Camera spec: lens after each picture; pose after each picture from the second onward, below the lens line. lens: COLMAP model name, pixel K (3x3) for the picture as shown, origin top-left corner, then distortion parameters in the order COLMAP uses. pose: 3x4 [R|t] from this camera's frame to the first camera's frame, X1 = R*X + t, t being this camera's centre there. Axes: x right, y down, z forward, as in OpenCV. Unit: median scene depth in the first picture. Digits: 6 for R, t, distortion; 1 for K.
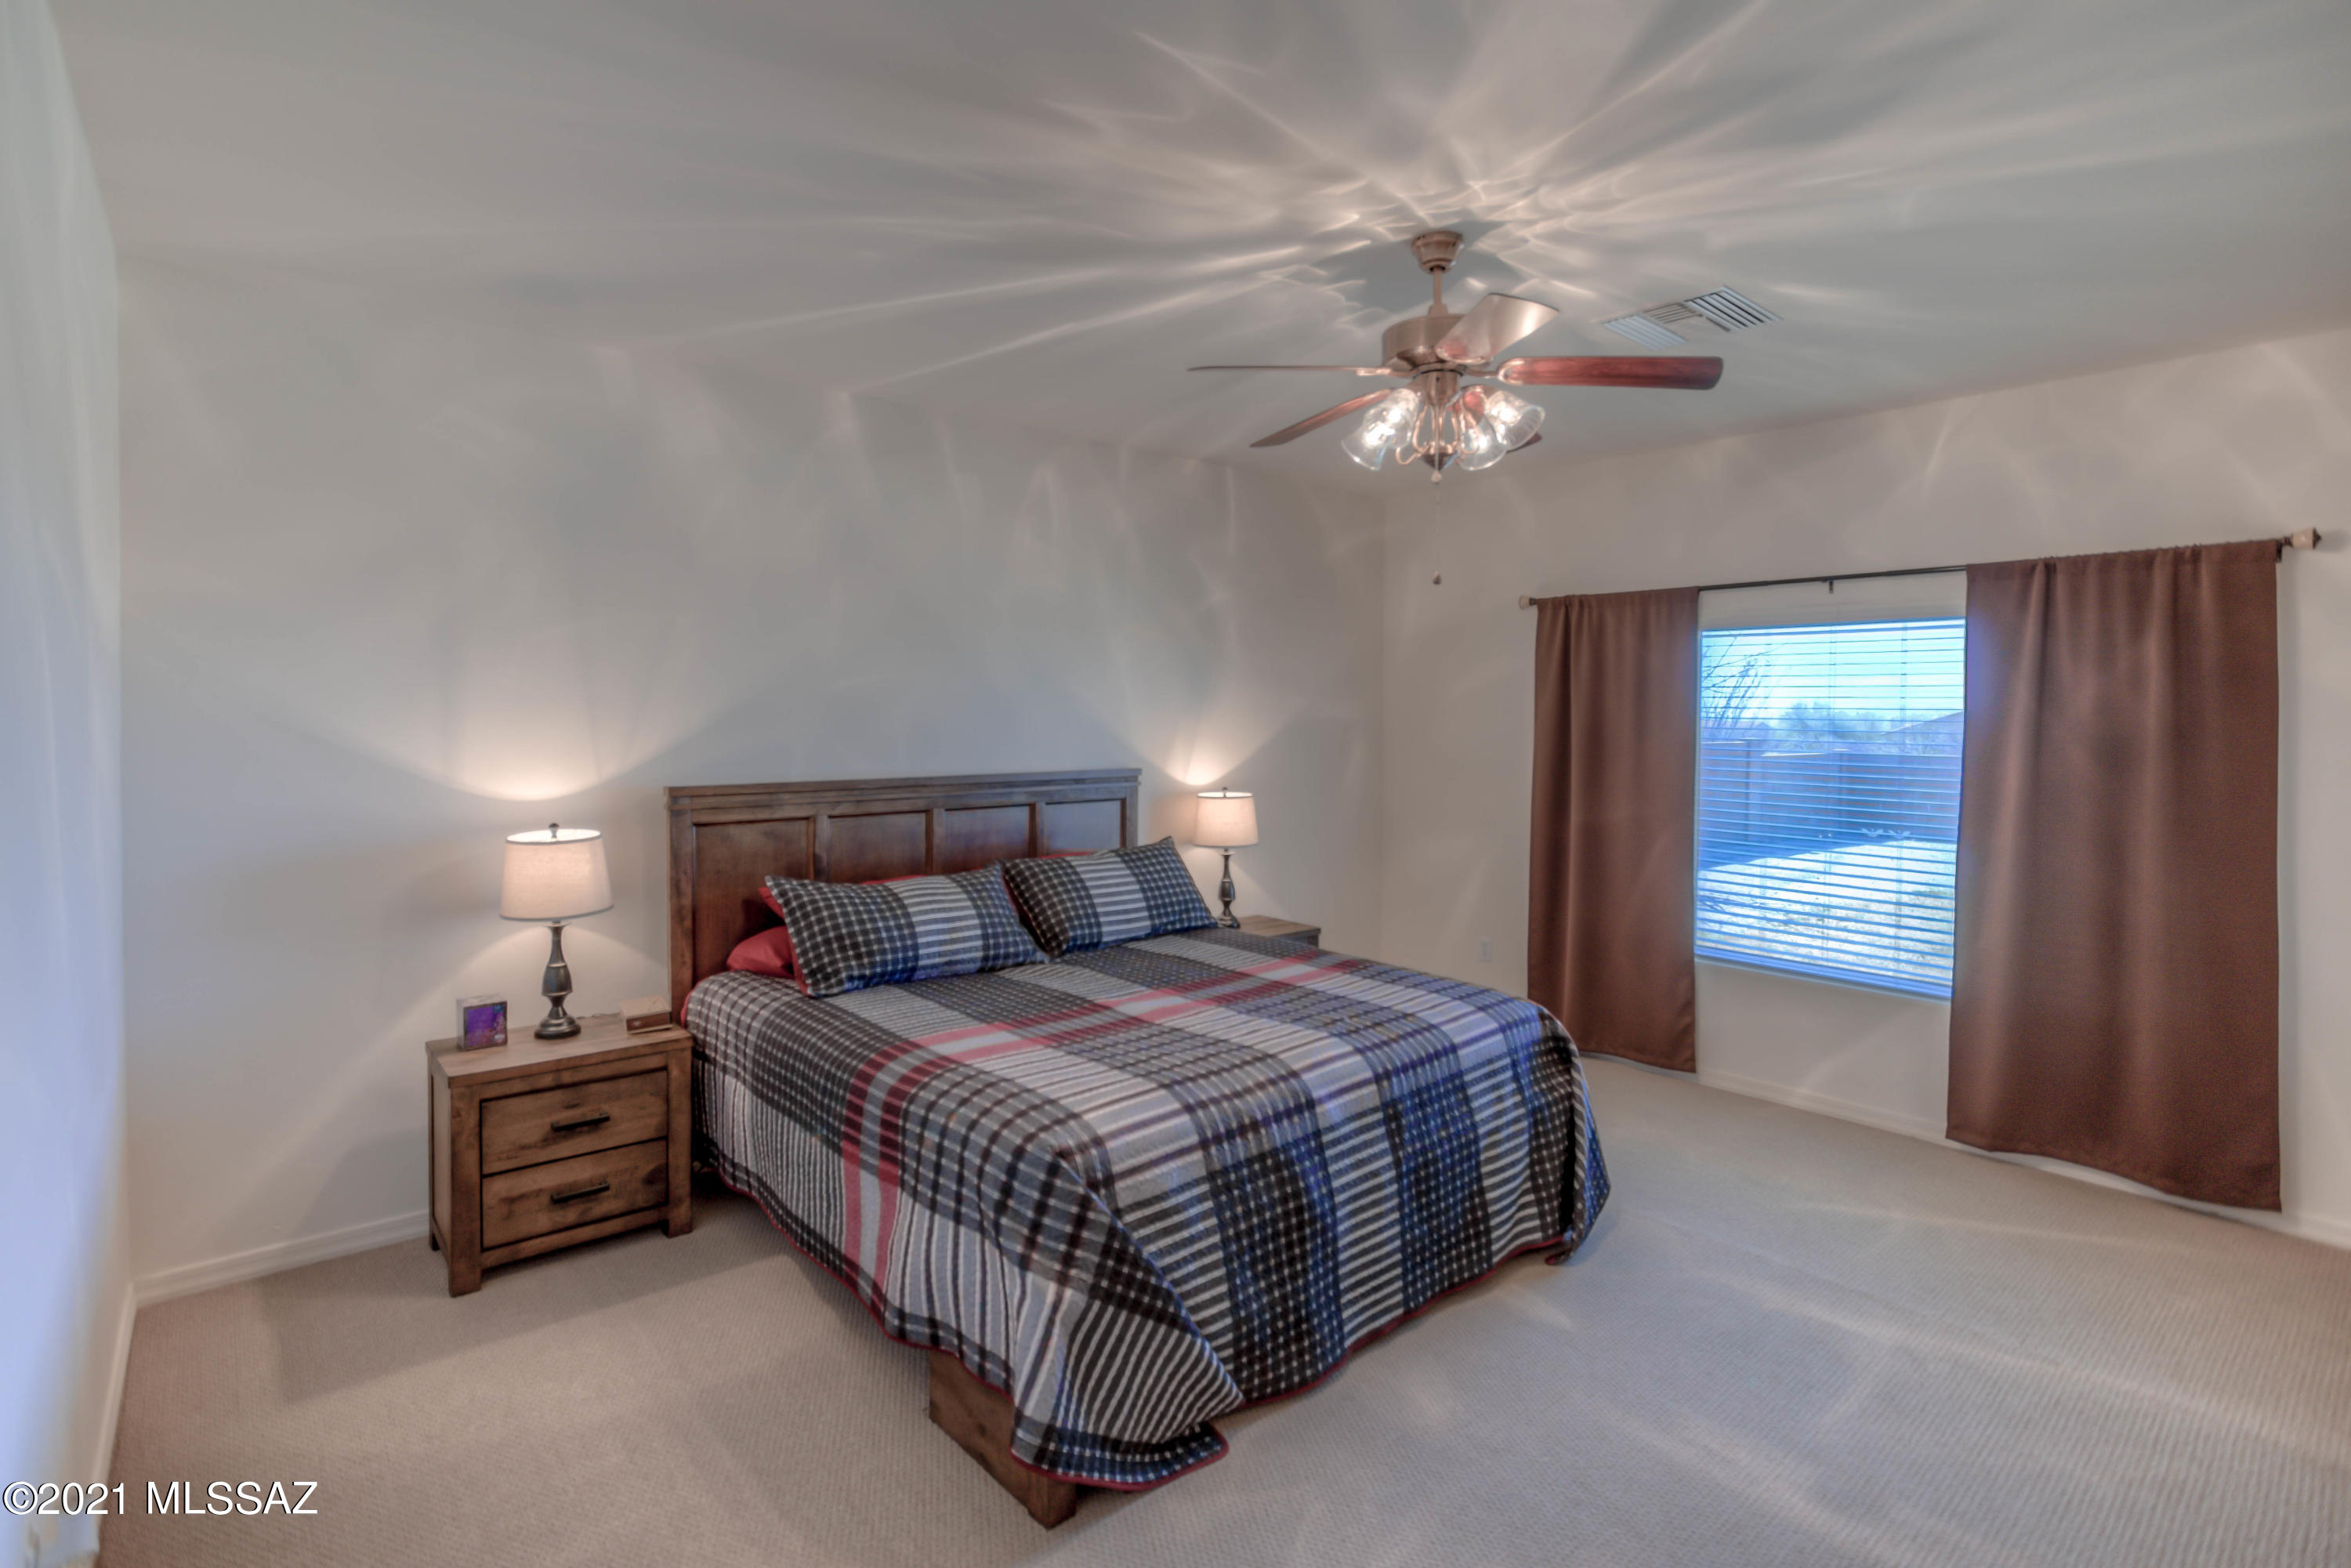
lens RADIAL K [[1133.0, 0, 1164.8], [0, 1133.0, 740.1], [0, 0, 1]] dist [-0.040555, 0.000063]
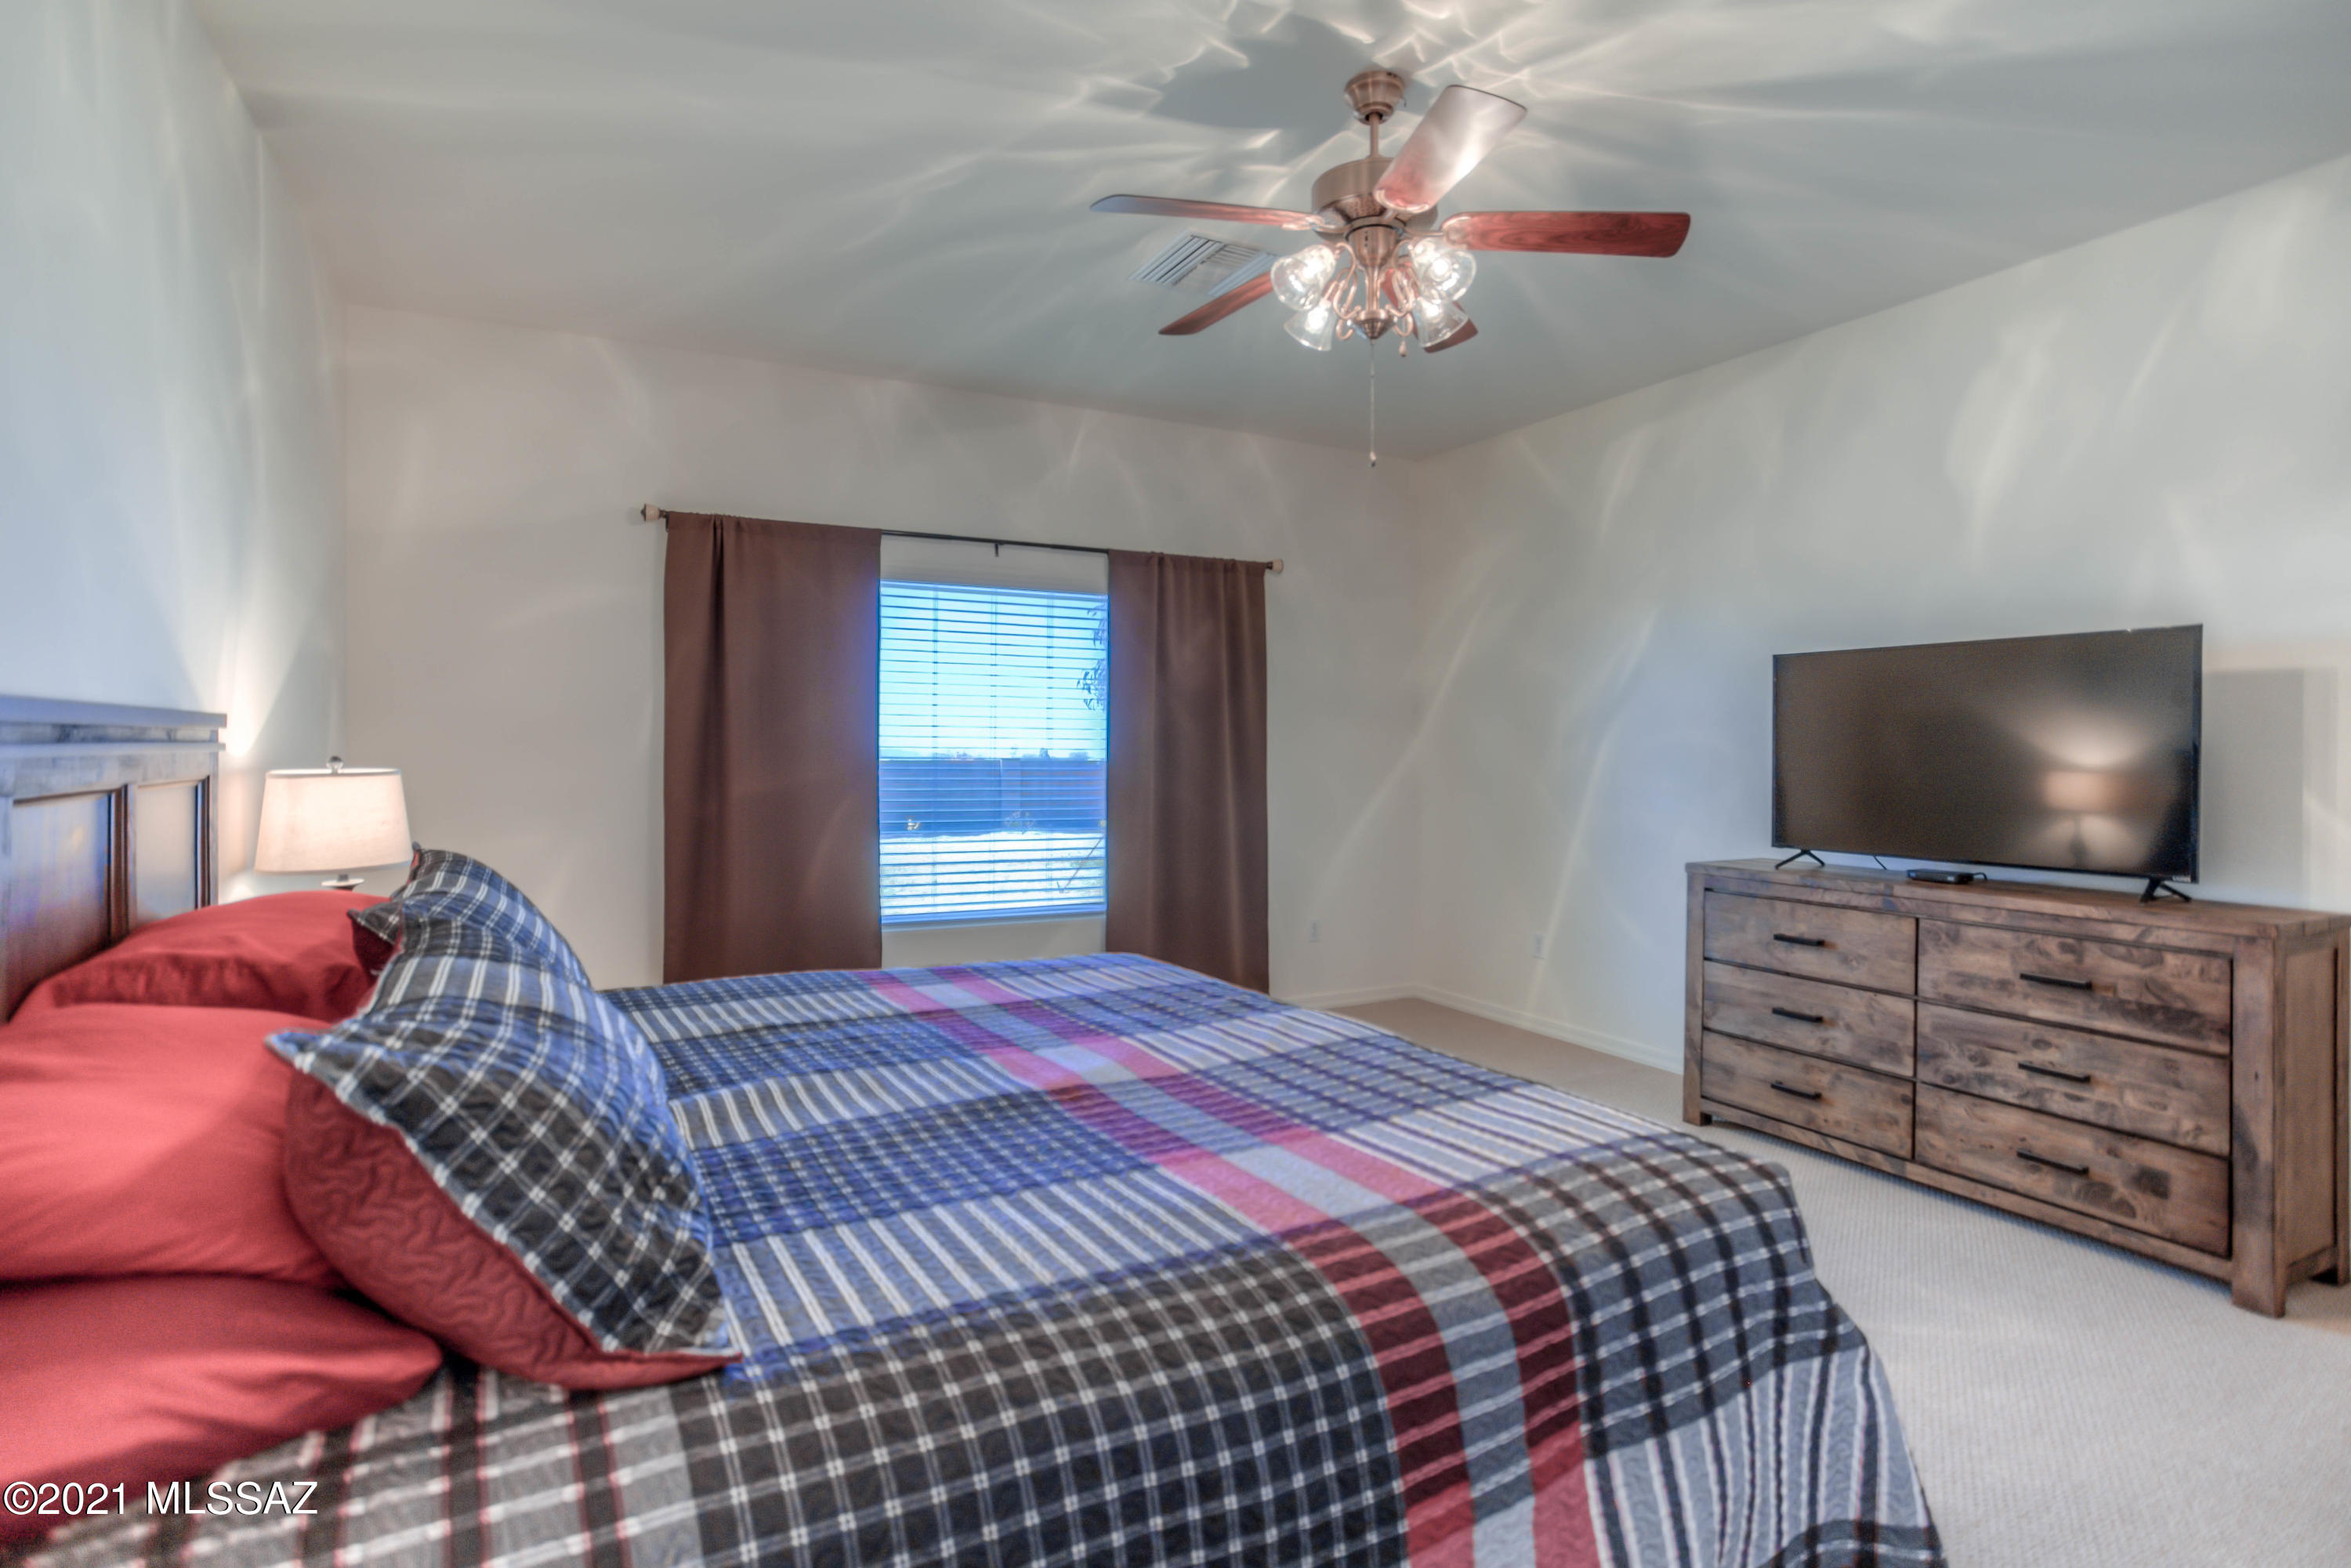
lens RADIAL K [[1159.3, 0, 1116.7], [0, 1159.3, 766.3], [0, 0, 1]] dist [-0.032447, 0.000379]
pose [[0.228455, -0.019884, 0.973351, -0.584858], [0.019586, 0.999683, 0.015825, 0.067047], [-0.973357, 0.015449, 0.228772, 0.831621]]
